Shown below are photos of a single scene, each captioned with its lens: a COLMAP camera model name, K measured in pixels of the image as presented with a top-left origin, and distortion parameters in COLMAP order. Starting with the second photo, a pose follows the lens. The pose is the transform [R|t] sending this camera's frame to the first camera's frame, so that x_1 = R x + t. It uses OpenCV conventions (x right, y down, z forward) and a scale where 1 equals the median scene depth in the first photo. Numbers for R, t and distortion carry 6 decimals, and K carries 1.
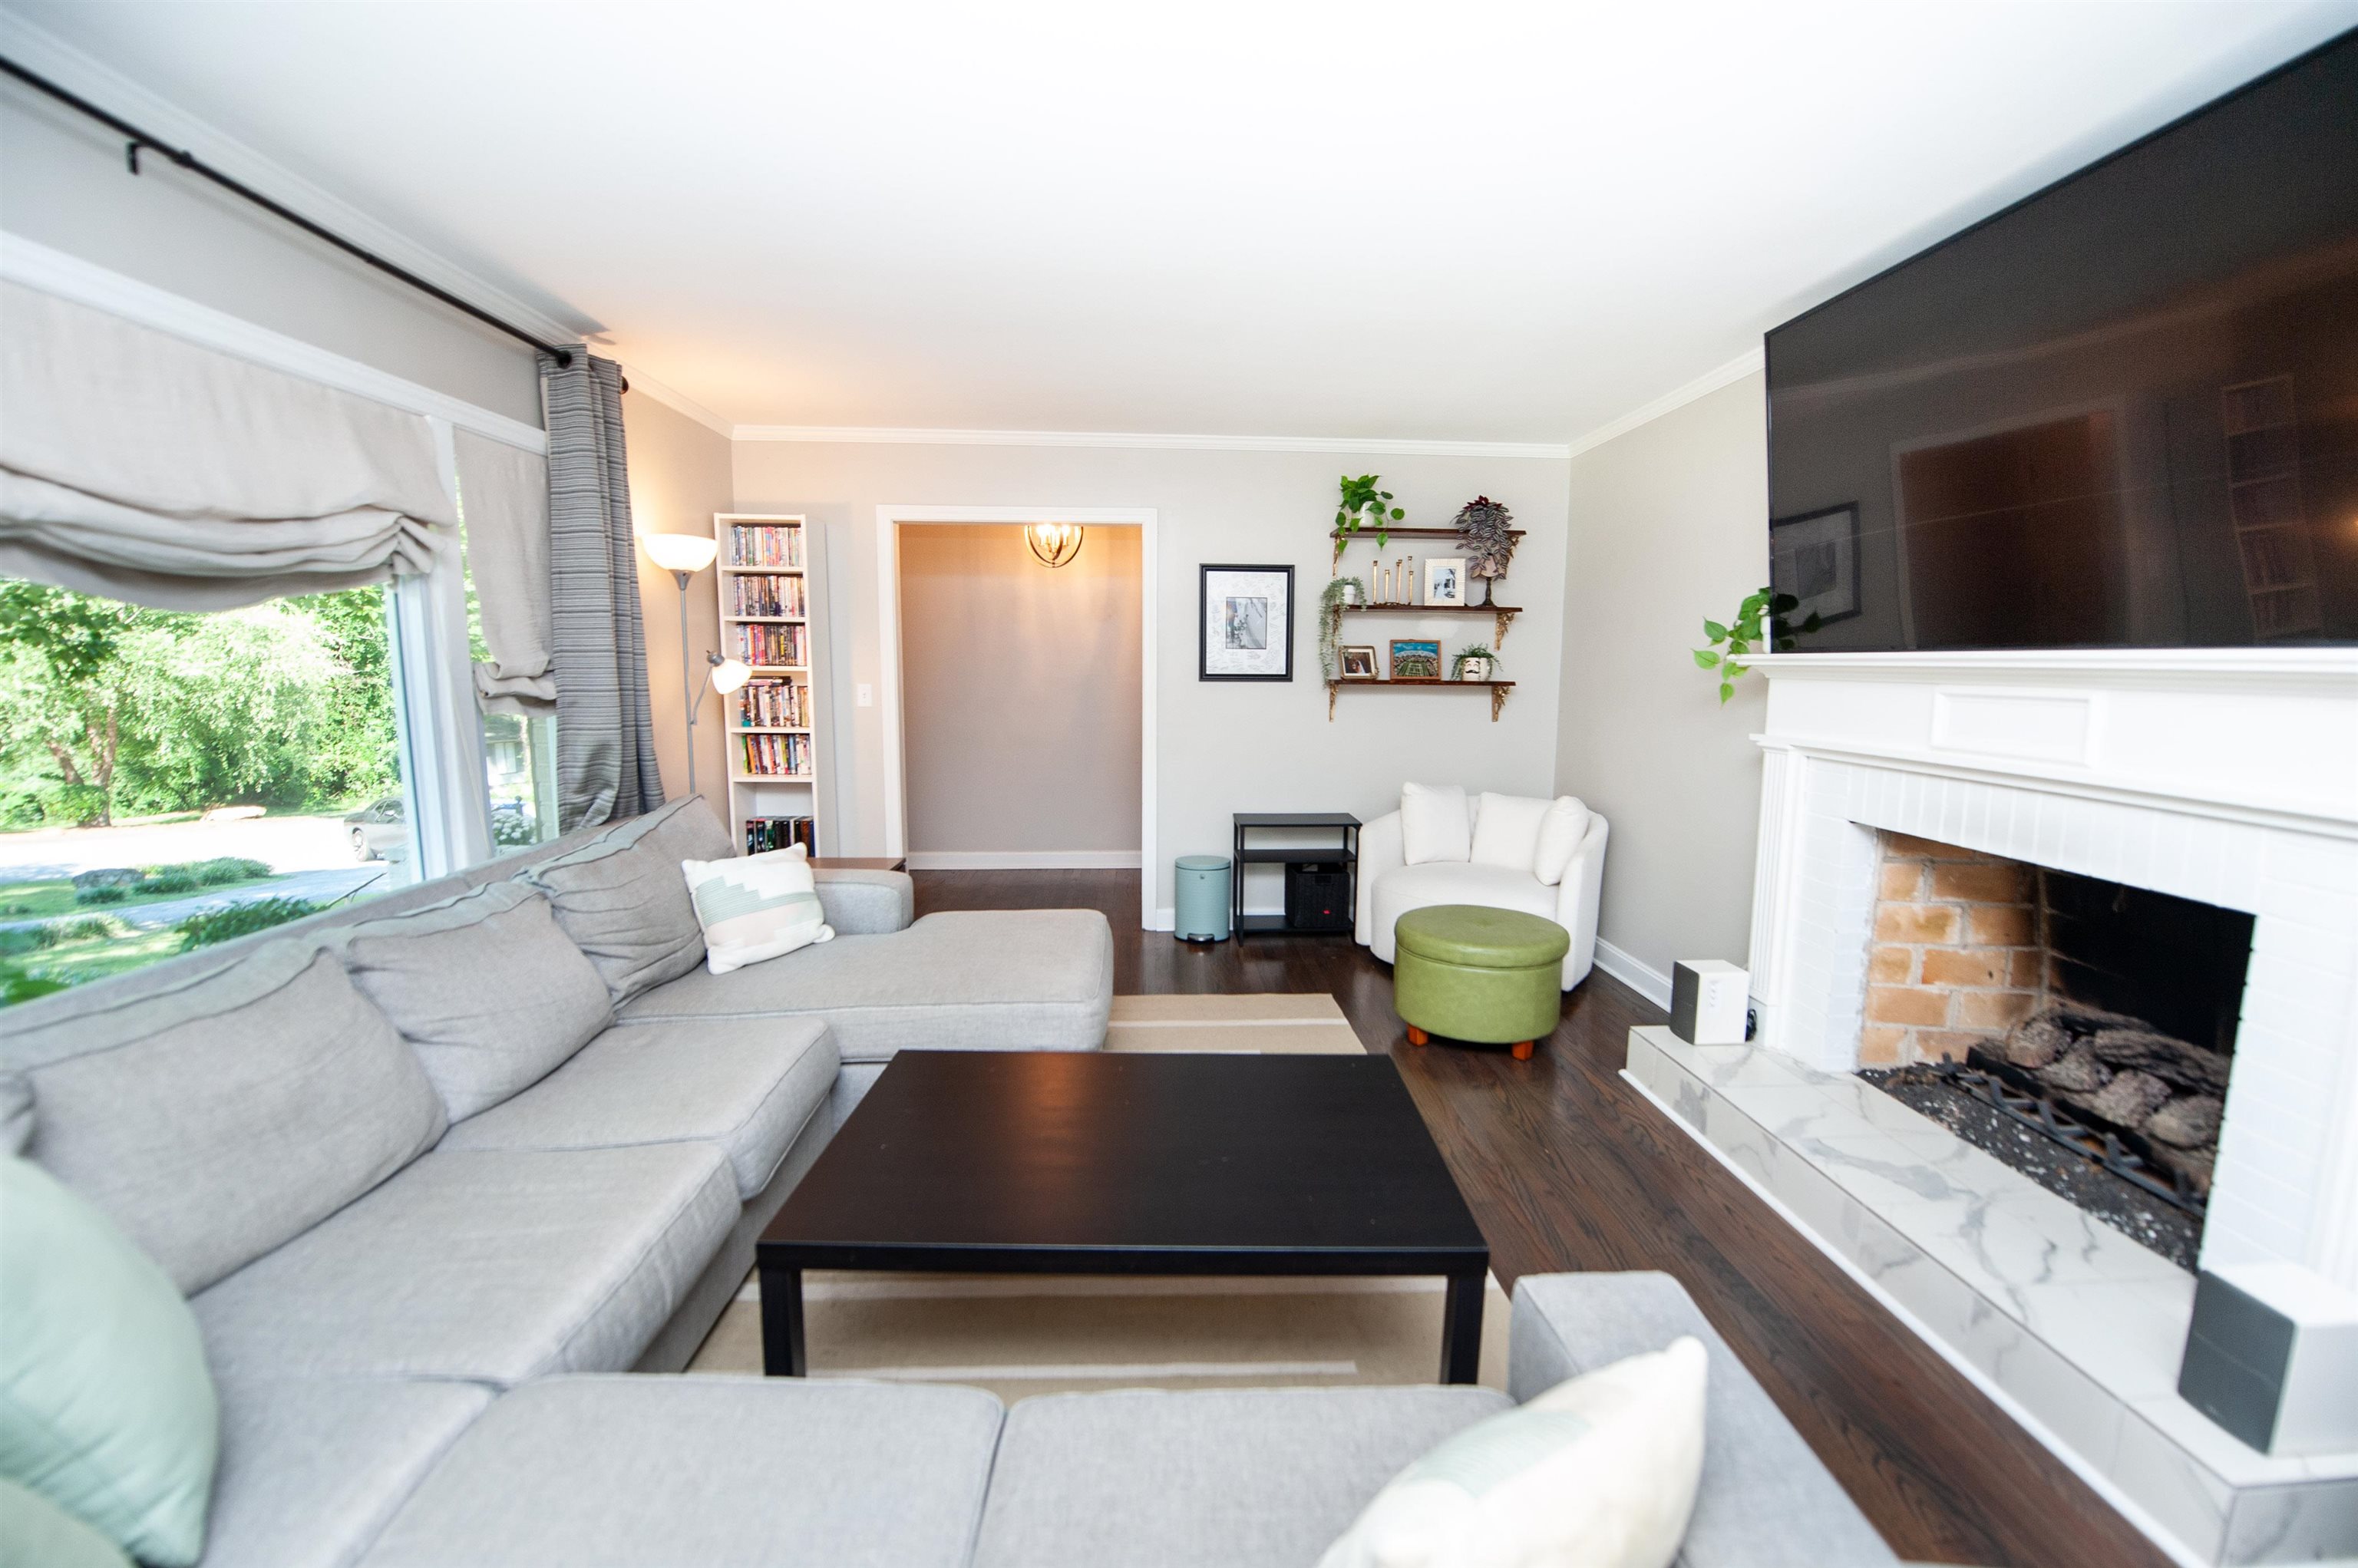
lens RADIAL K [[943.9, 0, 1190.0], [0, 943.9, 788.1], [0, 0, 1]] dist [-0.020906, -0.000604]
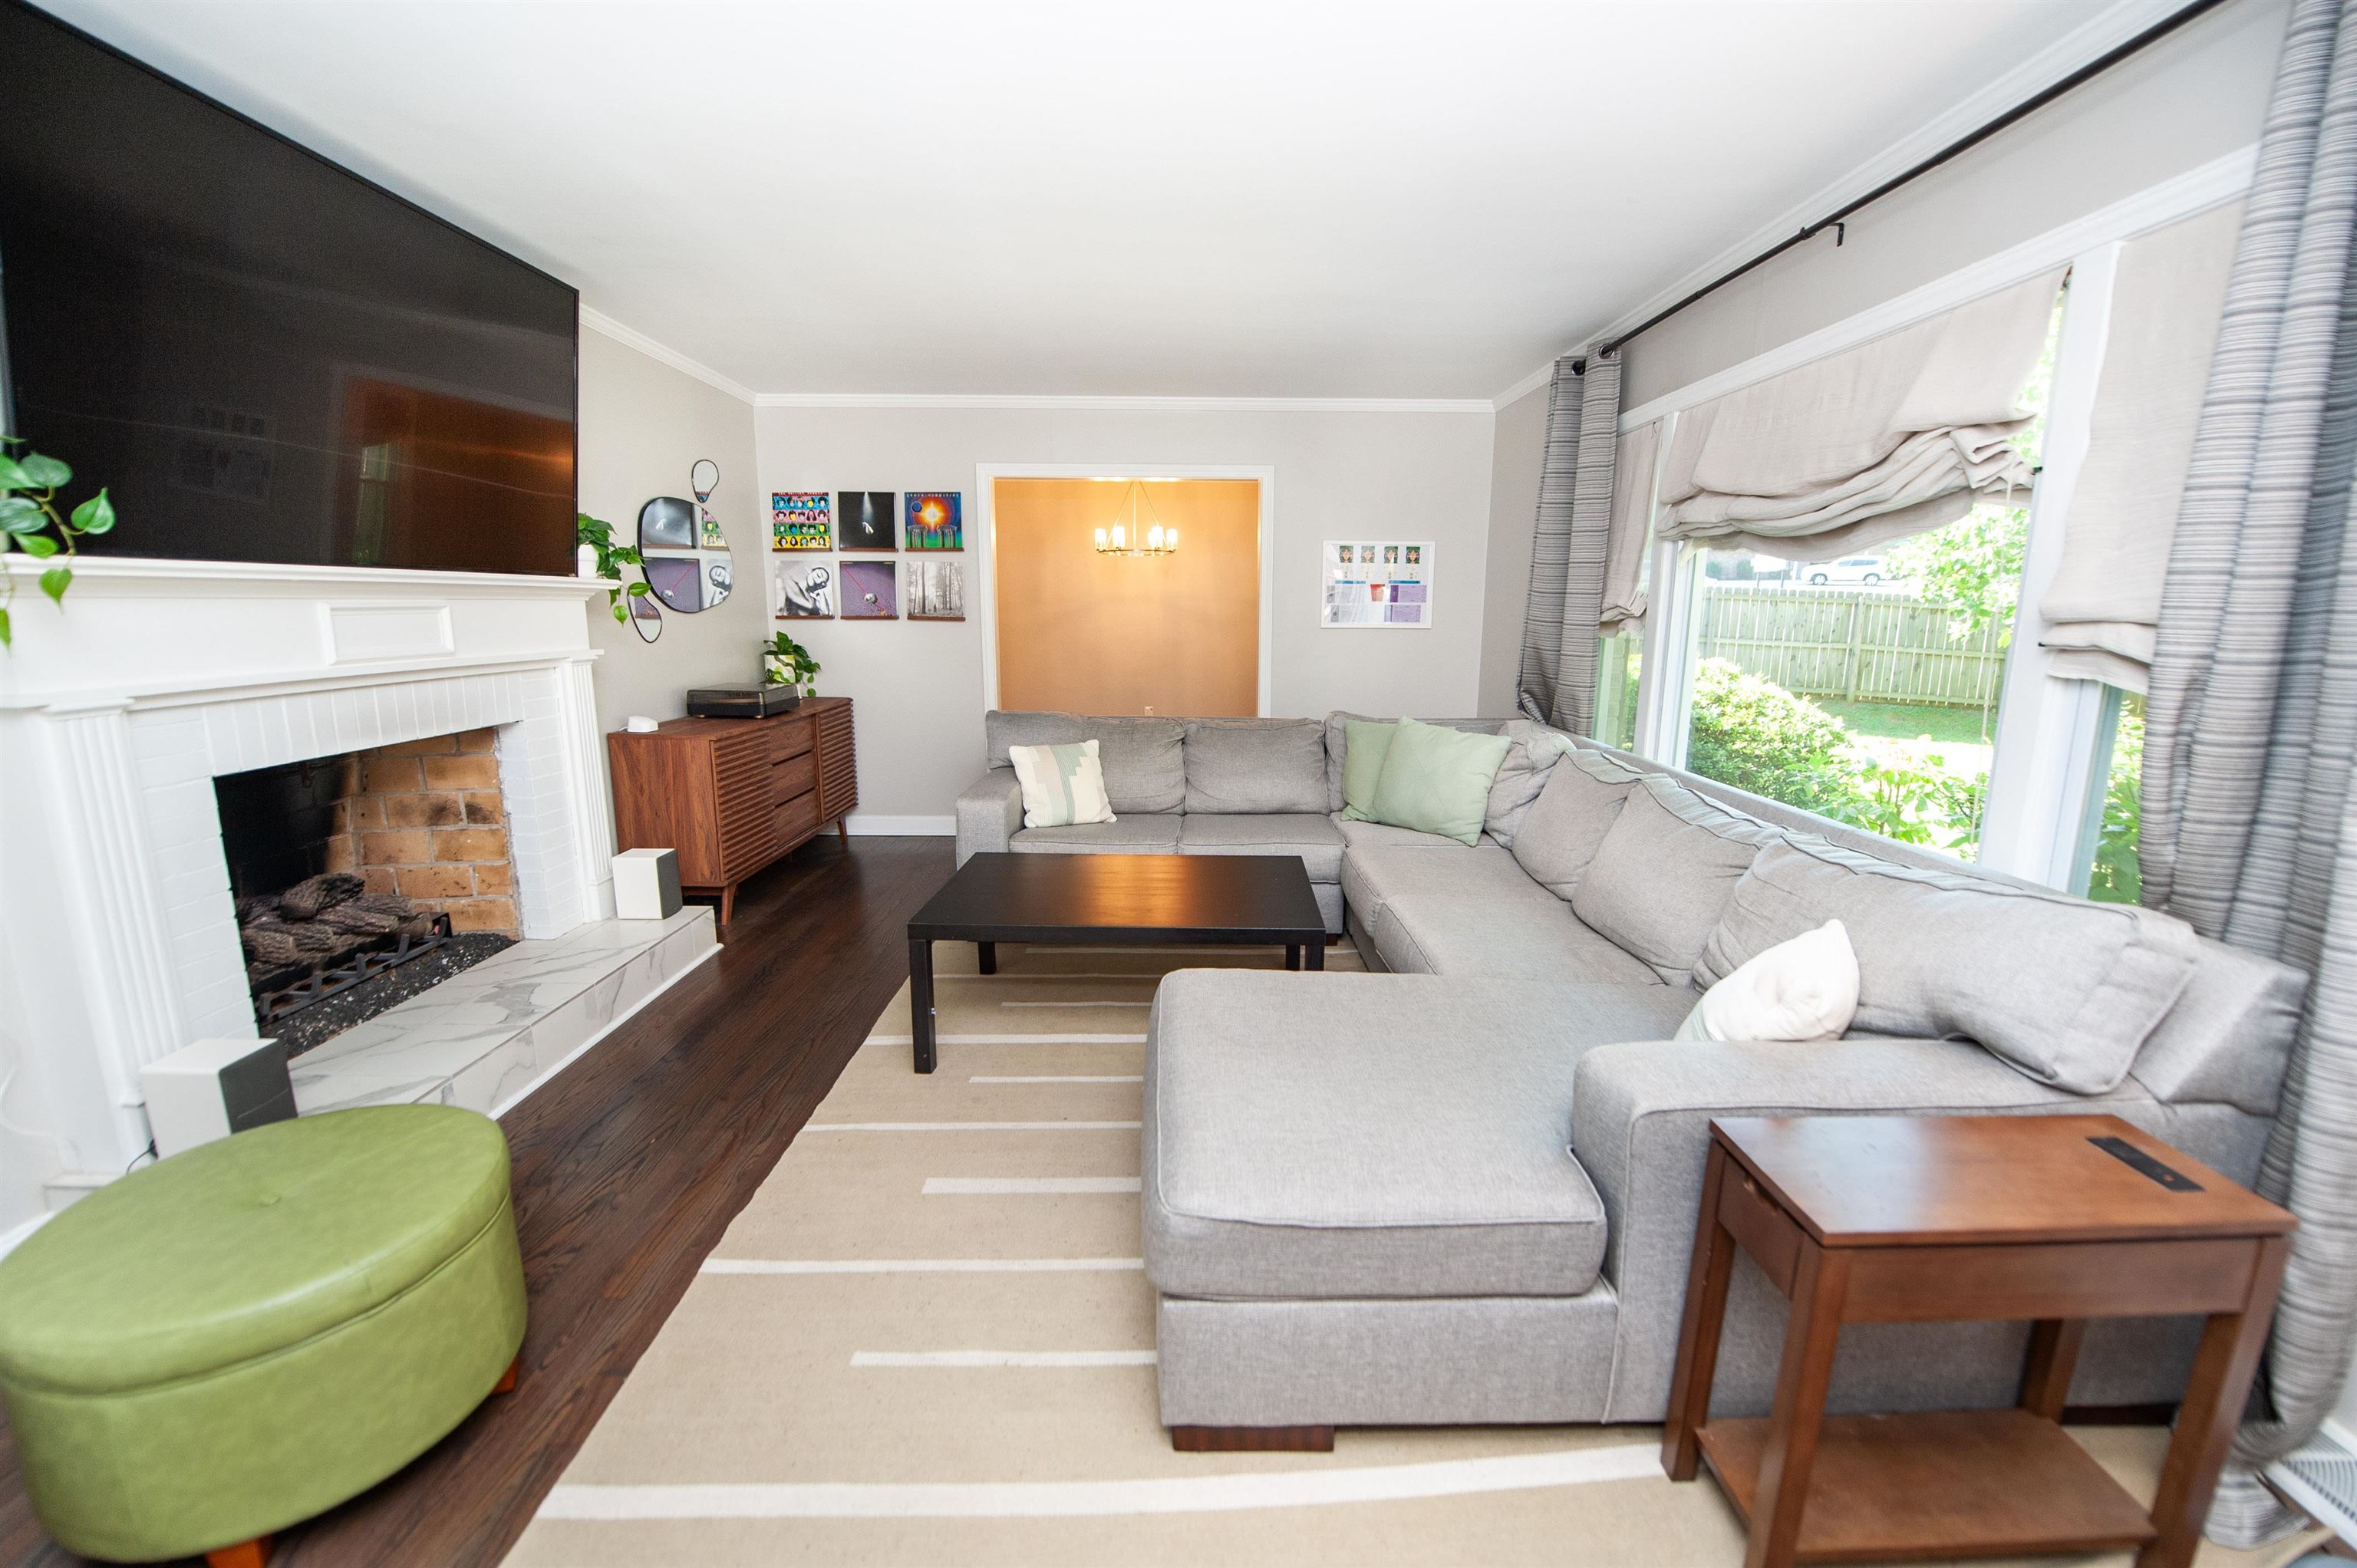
lens RADIAL K [[943.4, 0, 1189.5], [0, 943.4, 788.1], [0, 0, 1]] dist [-0.020906, -0.000604]
pose [[-0.999449, -0.019678, 0.026738, -0.119396], [-0.010205, 0.948502, 0.316607, -0.178344], [-0.031591, 0.316159, -0.948180, 1.444651]]
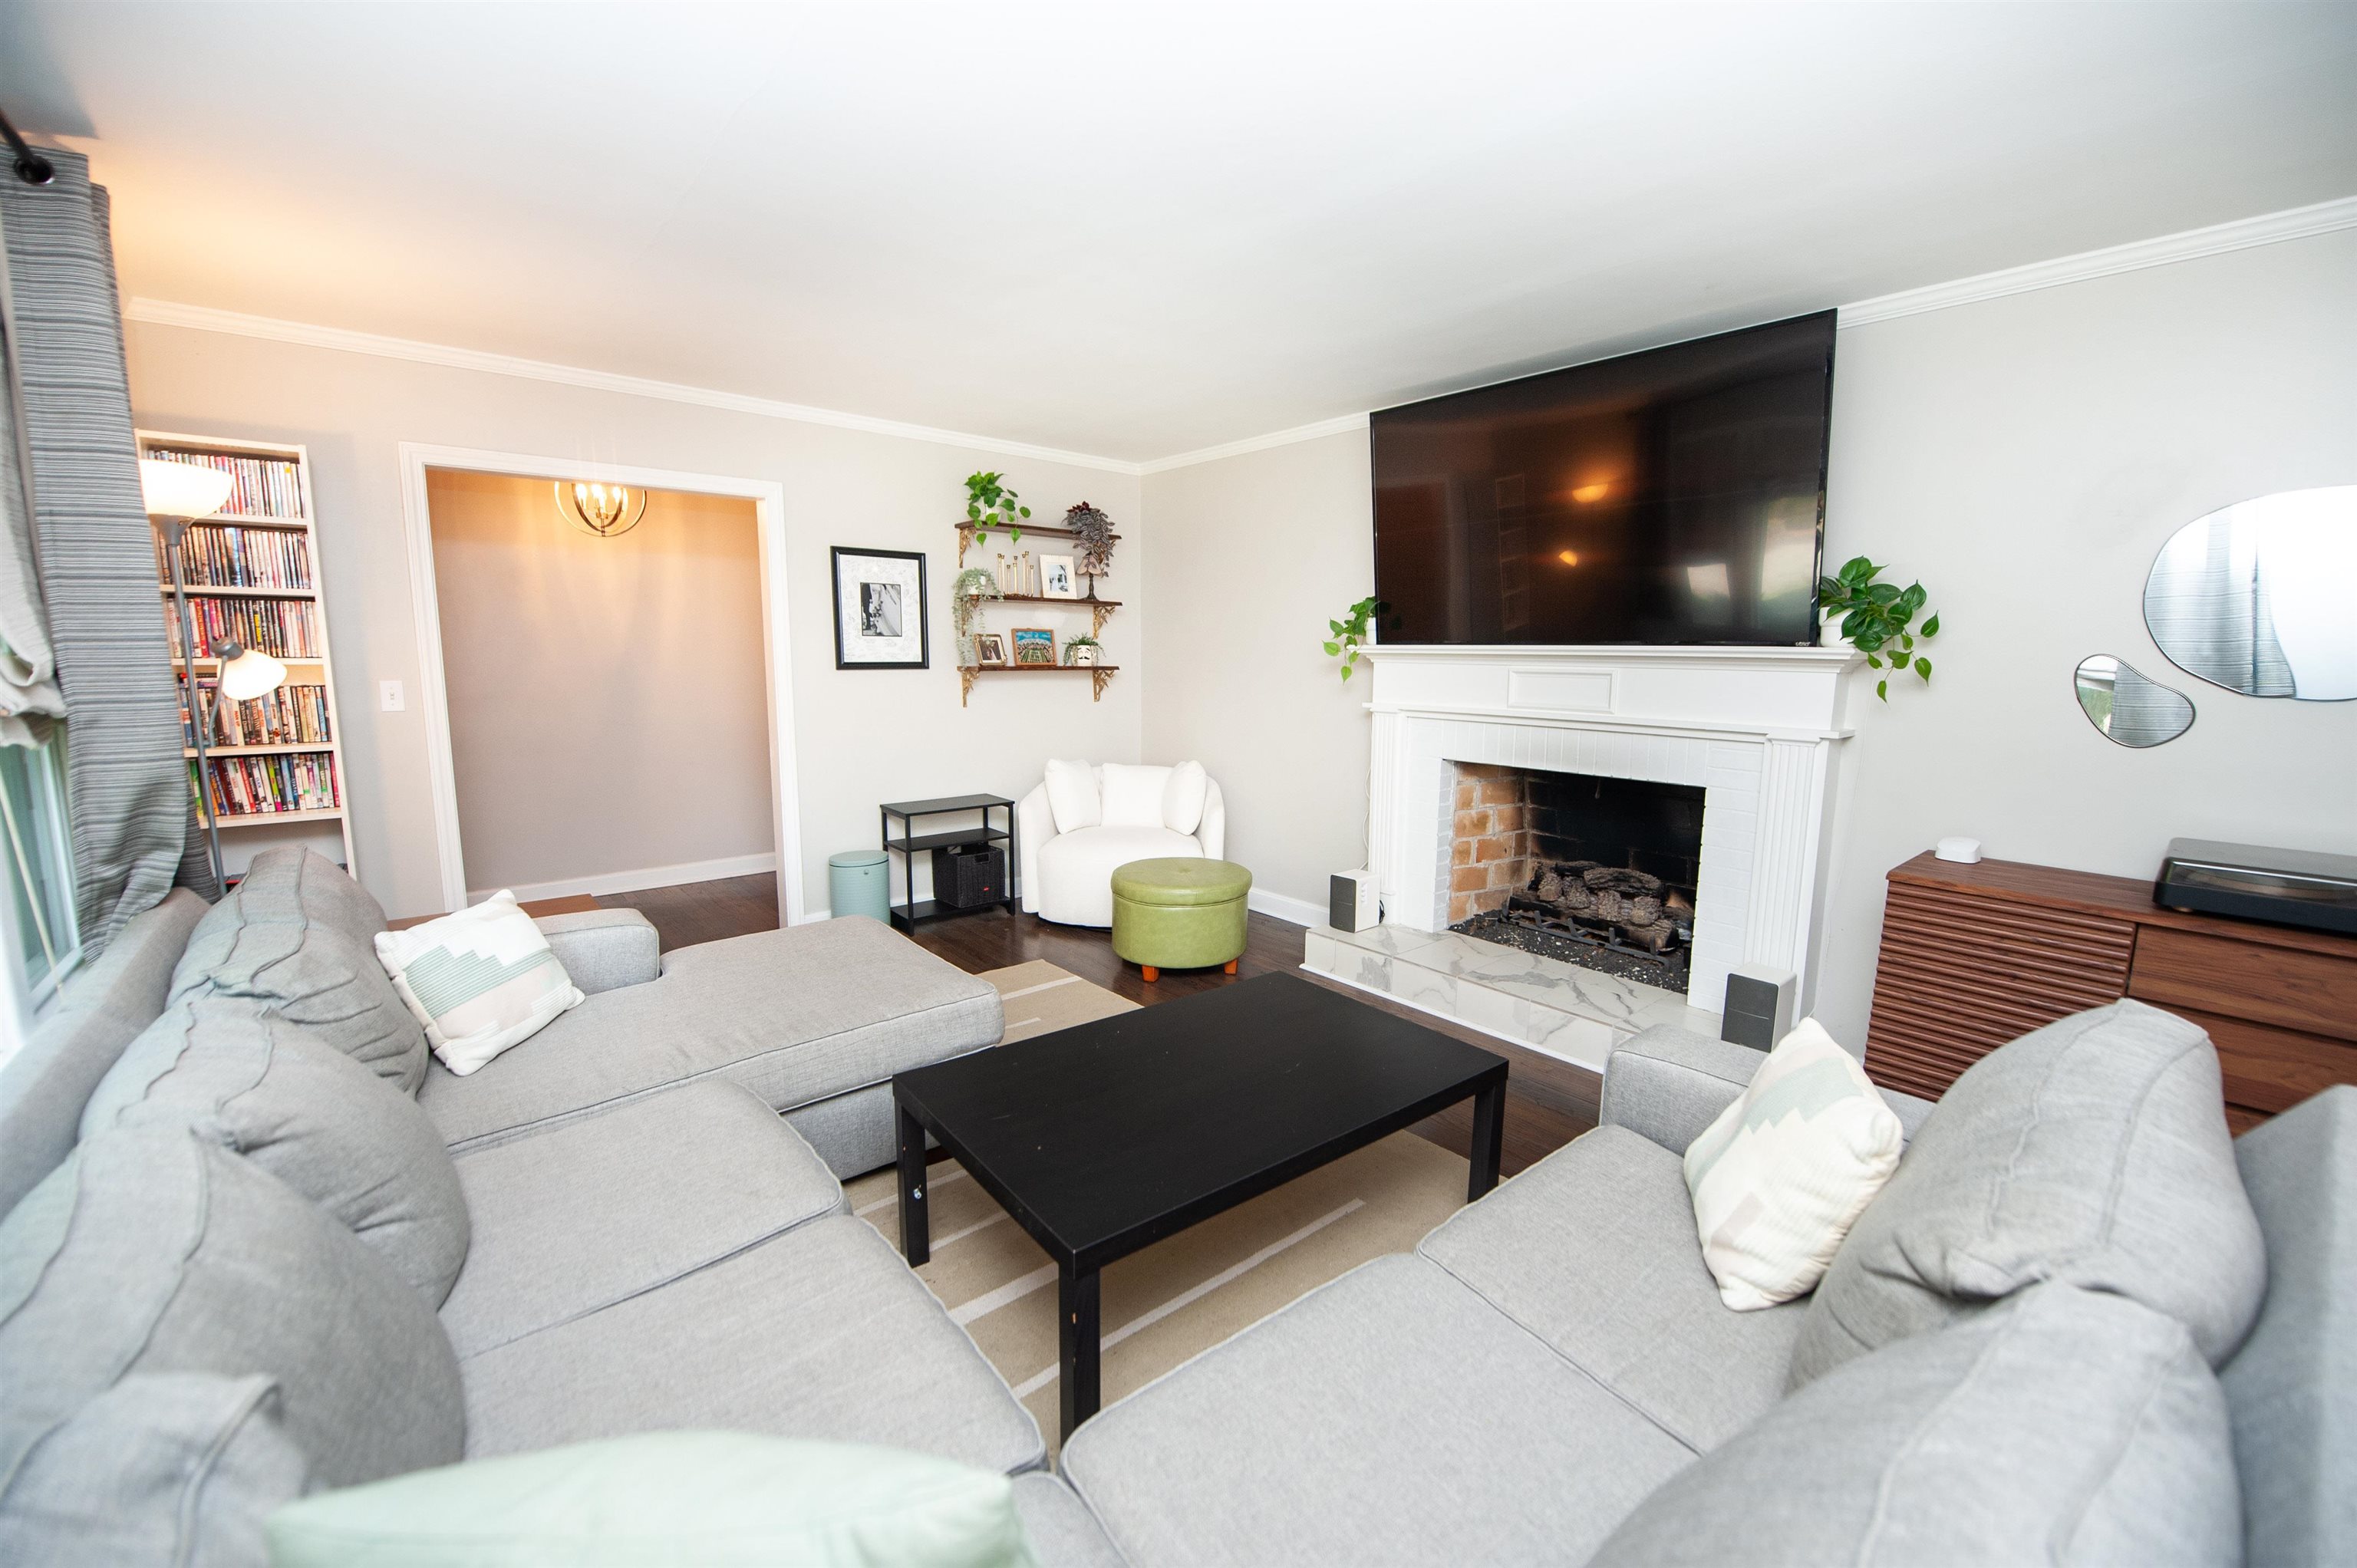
lens RADIAL K [[925.3, 0, 1178.5], [0, 925.3, 784.0], [0, 0, 1]] dist [-0.022715, -0.000763]
pose [[0.795070, -0.087496, 0.600173, -0.424888], [0.077637, 0.996081, 0.042365, -0.016597], [-0.601528, 0.012912, 0.798747, 0.074668]]
